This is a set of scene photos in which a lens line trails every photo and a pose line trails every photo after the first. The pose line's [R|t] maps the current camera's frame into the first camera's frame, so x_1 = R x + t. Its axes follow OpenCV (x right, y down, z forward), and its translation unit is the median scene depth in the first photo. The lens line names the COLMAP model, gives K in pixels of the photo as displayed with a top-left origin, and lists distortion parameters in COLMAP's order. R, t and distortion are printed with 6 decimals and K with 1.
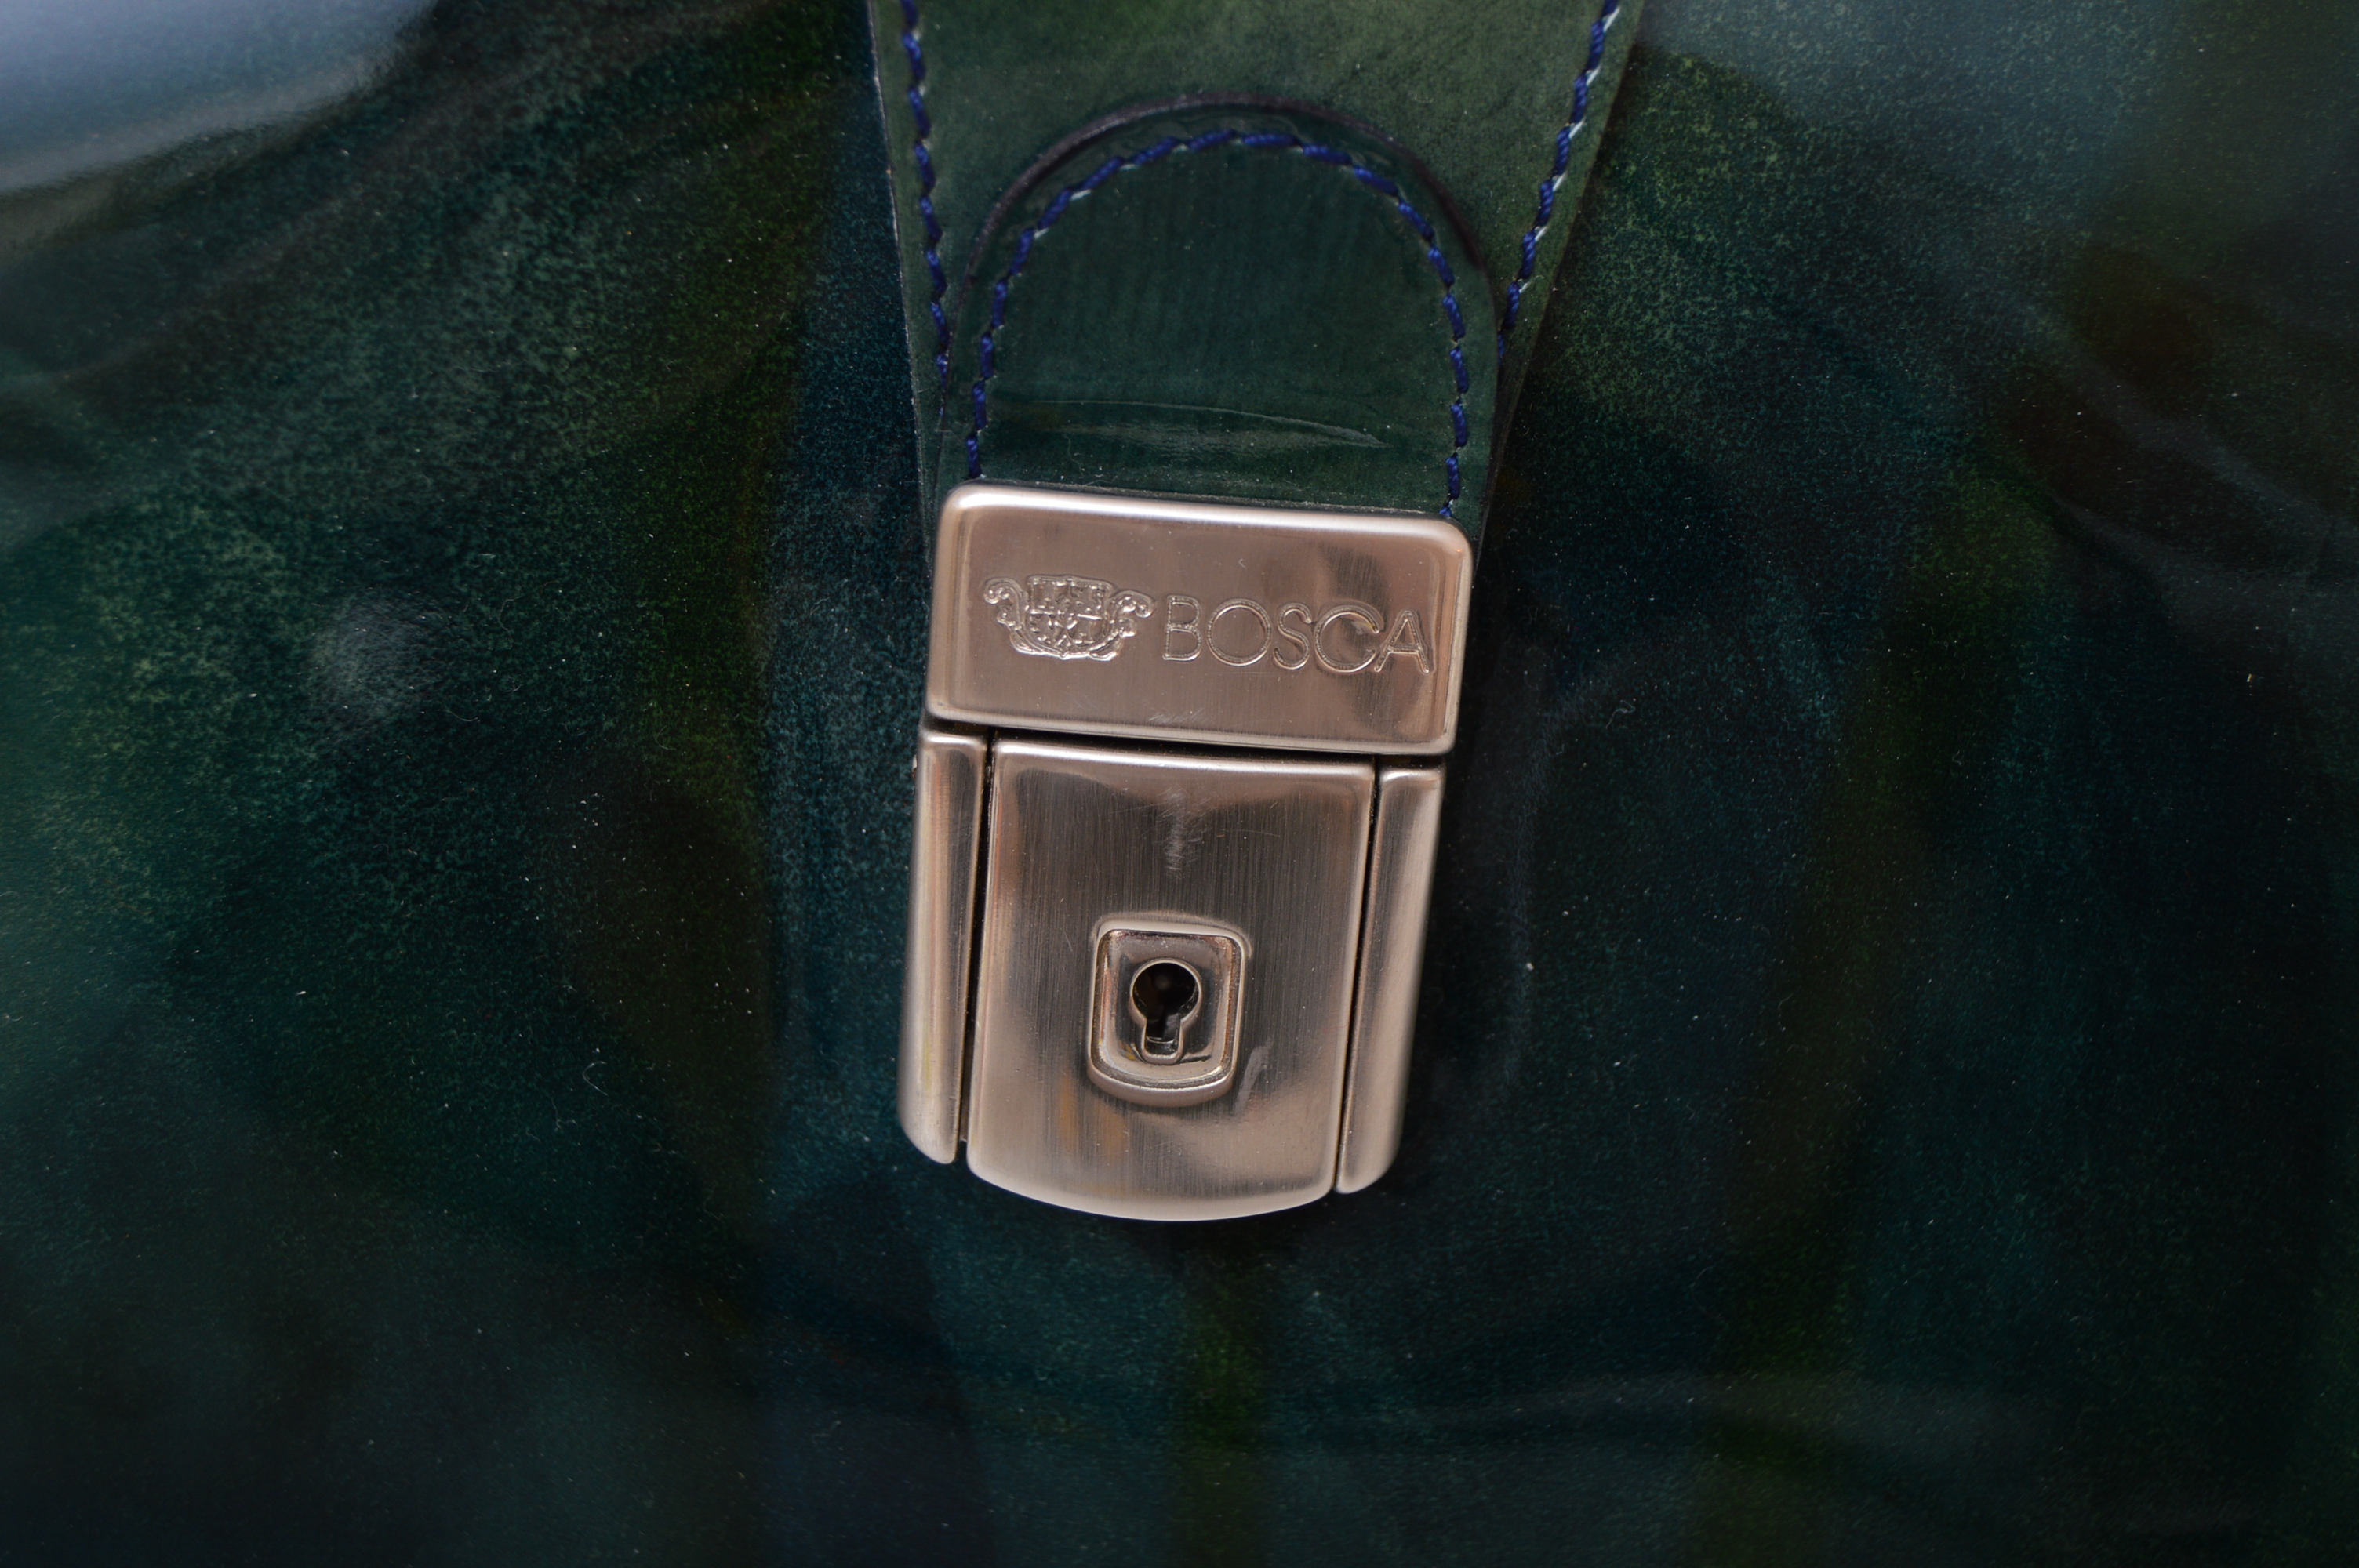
lens RADIAL K [[3727.9, 0, 1179.5], [0, 3727.9, 784.0], [0, 0, 1]] dist [-0.067329, -0.088915]
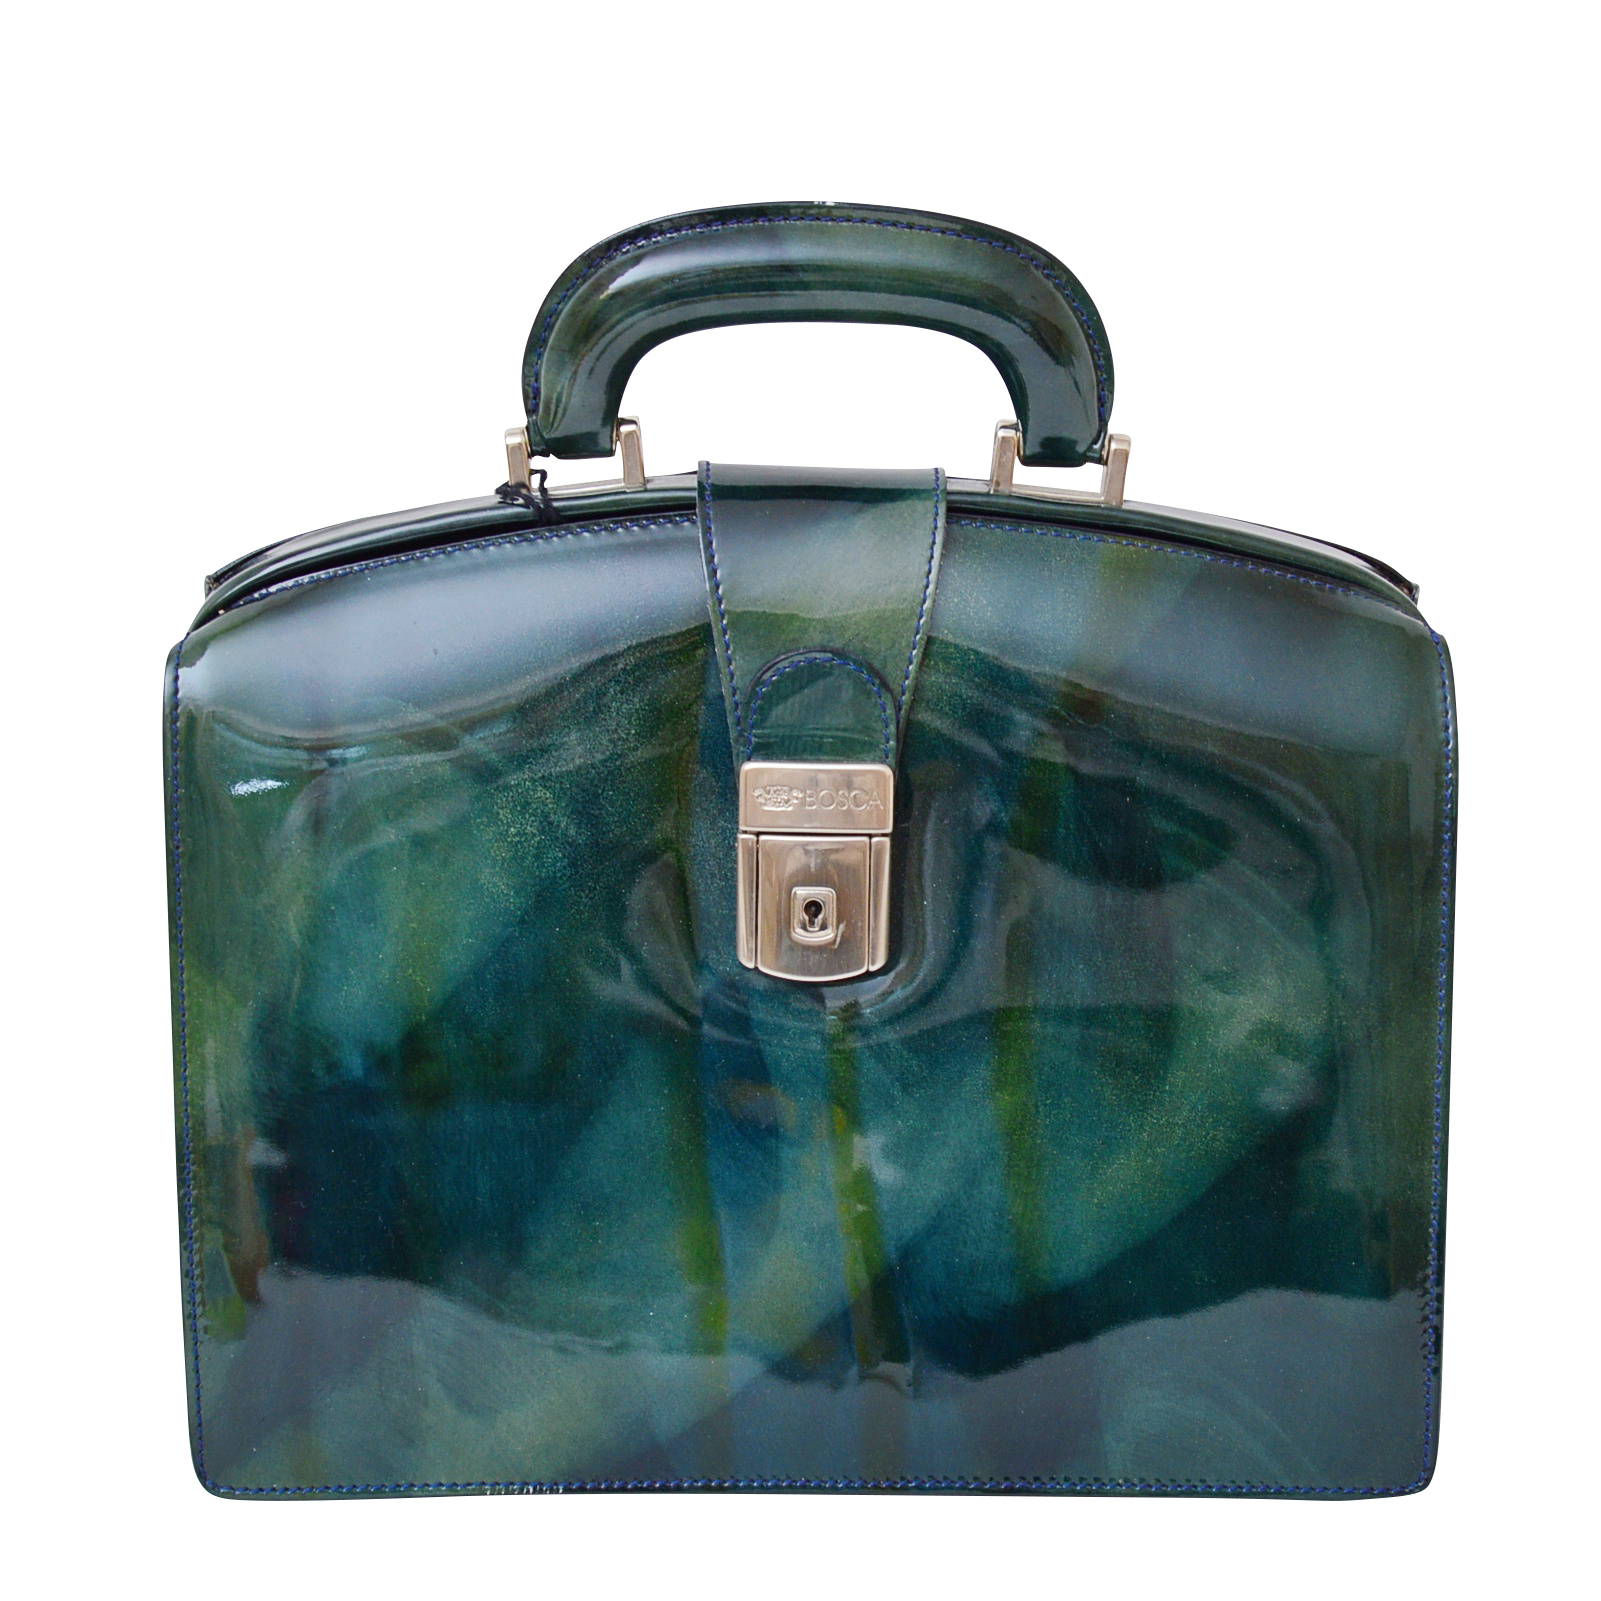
lens RADIAL K [[3043.0, 0, 800.5], [0, 3043.0, 800.5], [0, 0, 1]] dist [-0.189623, -0.020833]
pose [[0.997137, -0.057956, -0.048565, 0.127962], [0.049978, 0.987137, -0.151861, 0.387001], [0.056742, 0.148999, 0.987208, -1.793420]]
